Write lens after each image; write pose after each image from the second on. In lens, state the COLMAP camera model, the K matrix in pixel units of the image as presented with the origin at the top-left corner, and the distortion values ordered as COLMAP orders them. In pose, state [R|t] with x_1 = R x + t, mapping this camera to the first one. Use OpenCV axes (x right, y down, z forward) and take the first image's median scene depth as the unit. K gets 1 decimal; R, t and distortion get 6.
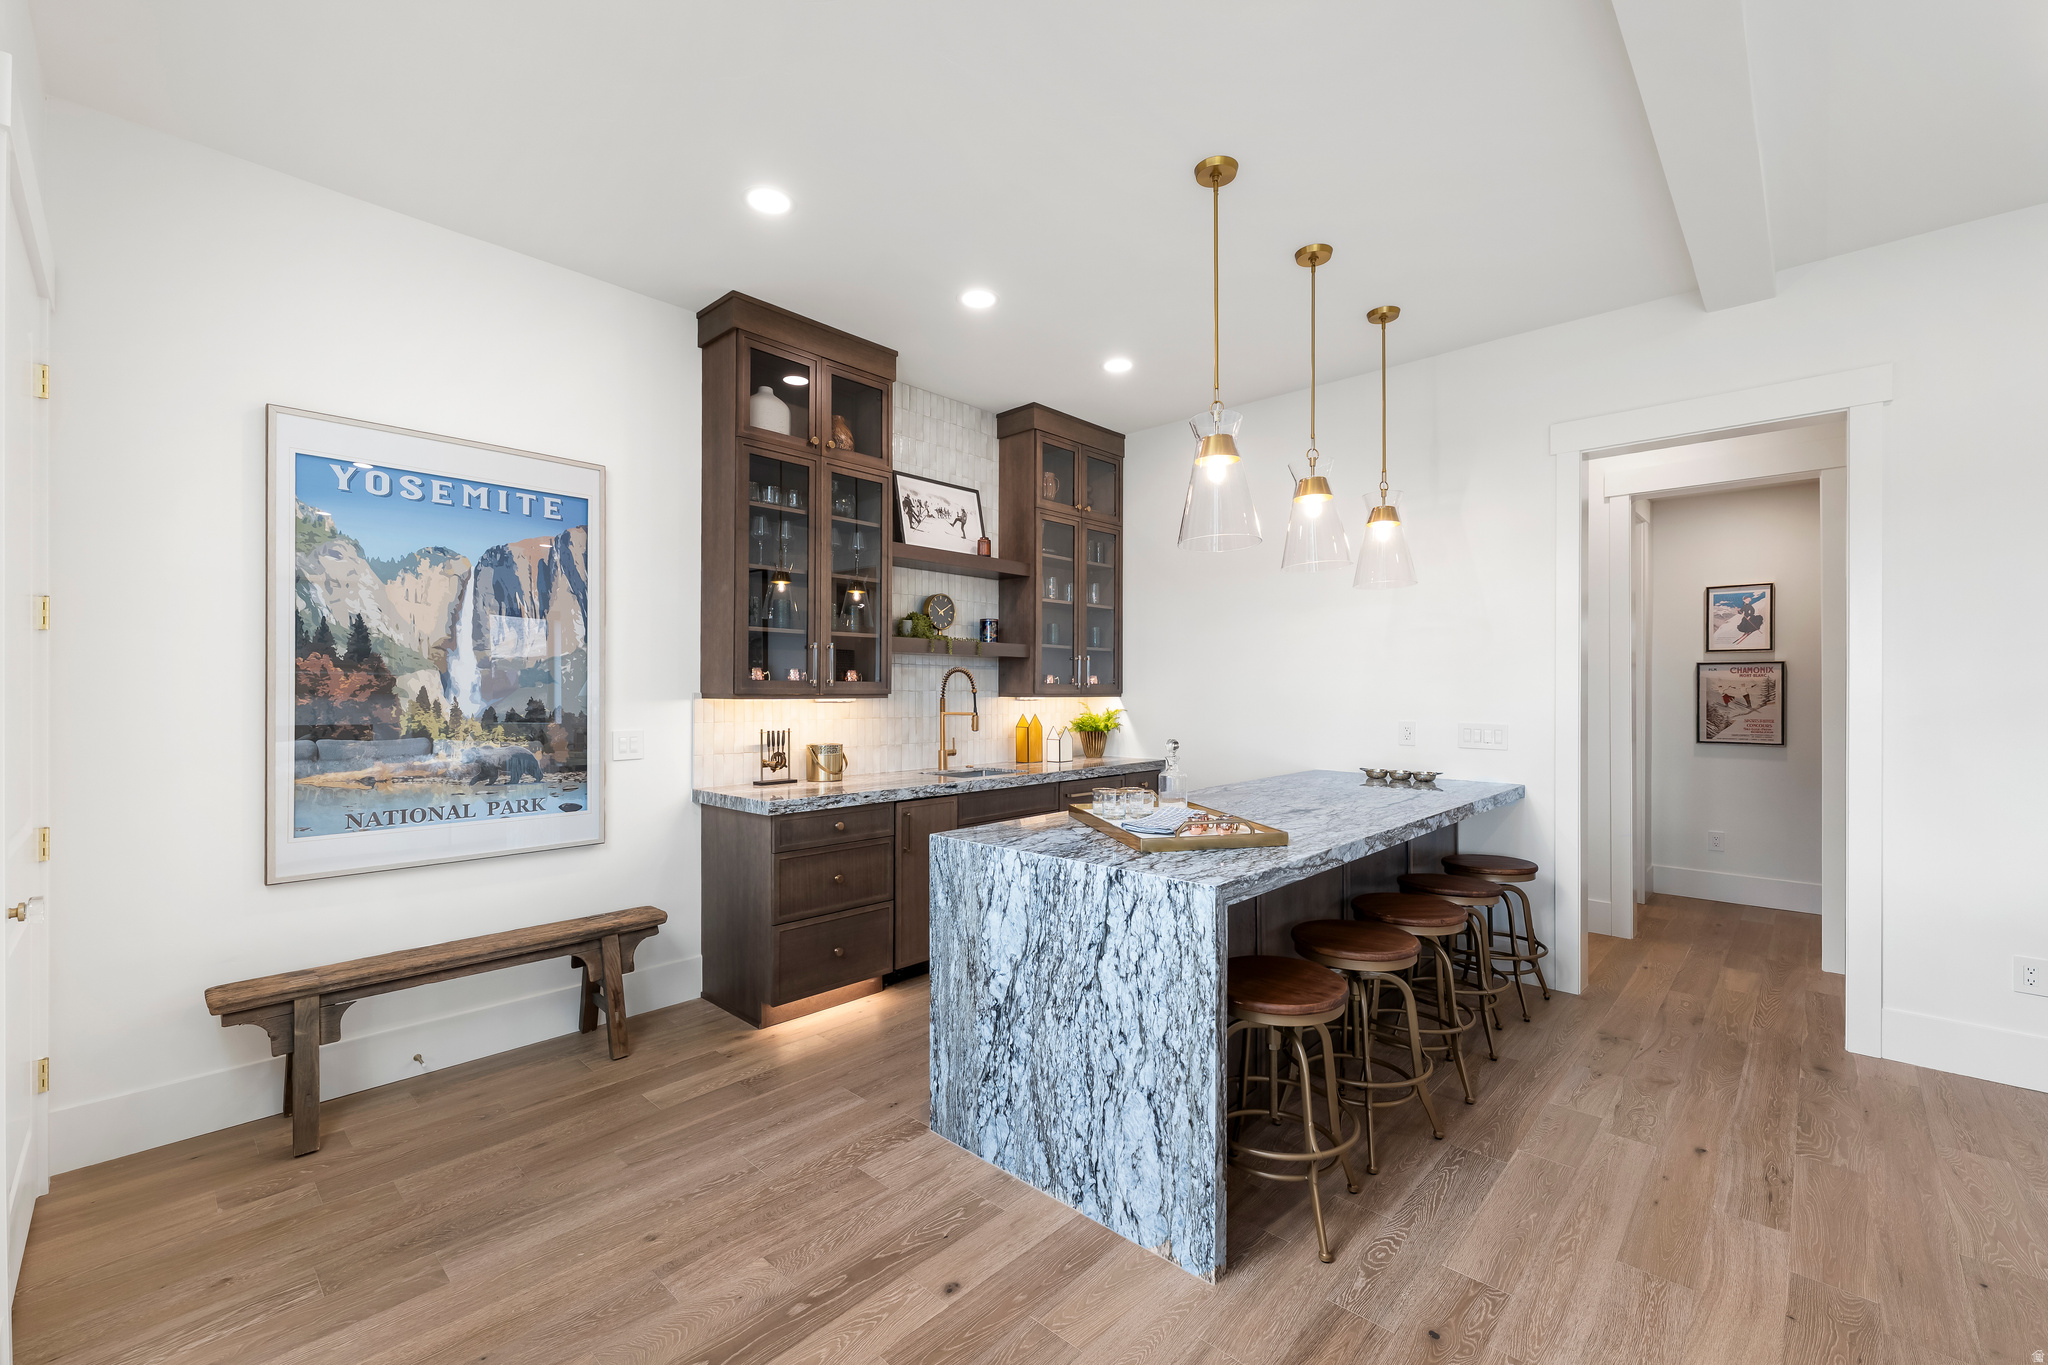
lens RADIAL K [[833.9, 0, 1015.5], [0, 833.9, 708.4], [0, 0, 1]] dist [-0.001116, -0.000160]
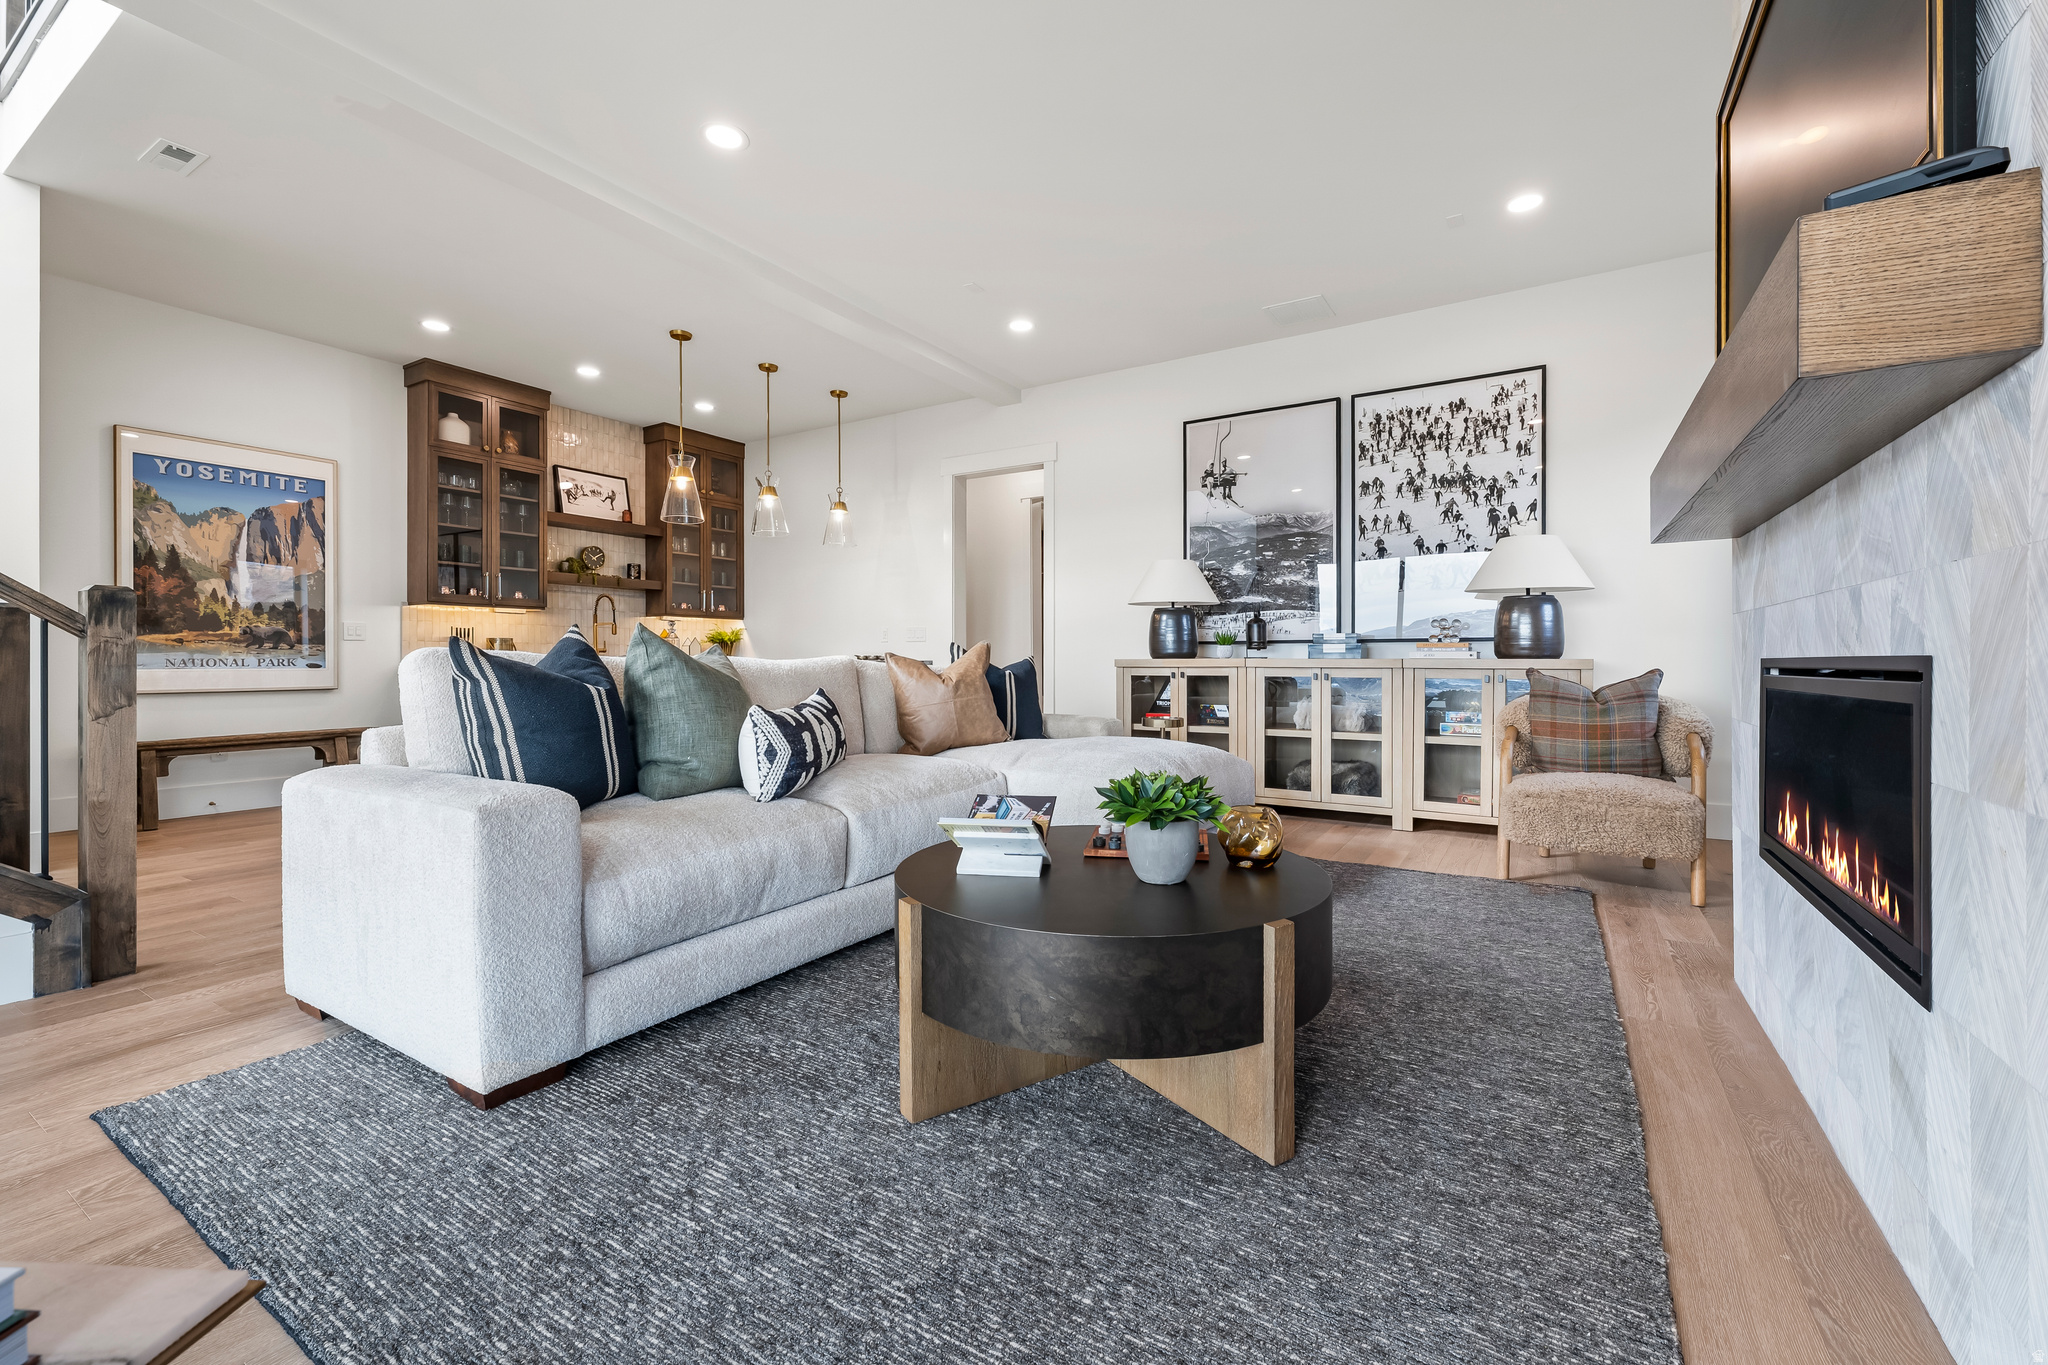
lens RADIAL K [[834.7, 0, 1021.3], [0, 834.7, 676.1], [0, 0, 1]] dist [0.000355, -0.000160]
pose [[0.978424, -0.006549, 0.206502, 0.451024], [0.006744, 0.999977, -0.000237, 0.133817], [-0.206495, 0.001624, 0.978446, -0.826128]]
